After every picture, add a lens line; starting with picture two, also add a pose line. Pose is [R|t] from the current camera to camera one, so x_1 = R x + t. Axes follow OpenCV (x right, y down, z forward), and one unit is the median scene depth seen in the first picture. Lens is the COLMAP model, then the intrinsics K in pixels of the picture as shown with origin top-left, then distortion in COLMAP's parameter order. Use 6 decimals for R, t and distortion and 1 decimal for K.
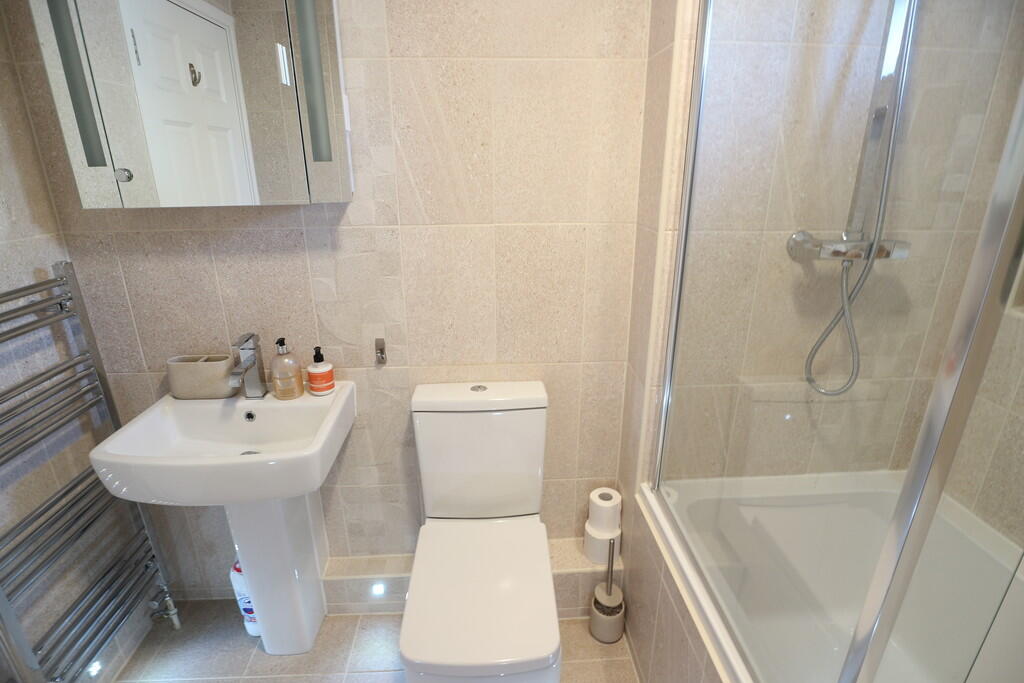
lens RADIAL K [[527.2, 0, 513.6], [0, 527.2, 345.6], [0, 0, 1]] dist [-0.004932, 0.000407]
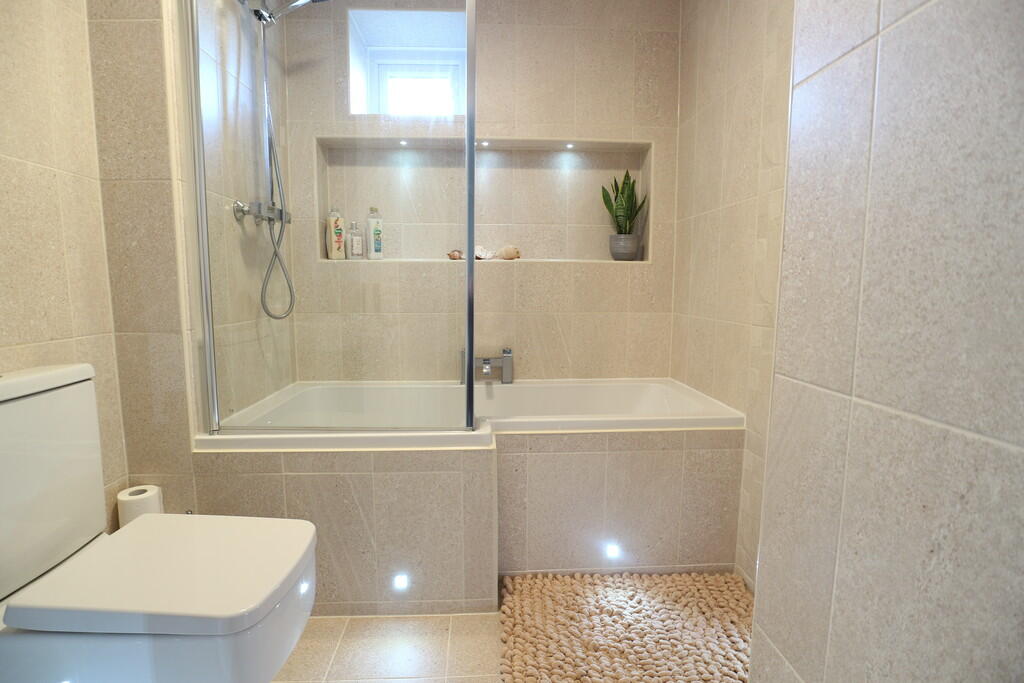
lens RADIAL K [[527.2, 0, 511.6], [0, 527.2, 340.7], [0, 0, 1]] dist [-0.004932, 0.000407]
pose [[0.024427, -0.110153, 0.993614, -0.723633], [0.336141, 0.936946, 0.095607, 0.201292], [-0.941495, 0.331659, 0.059914, 0.321981]]
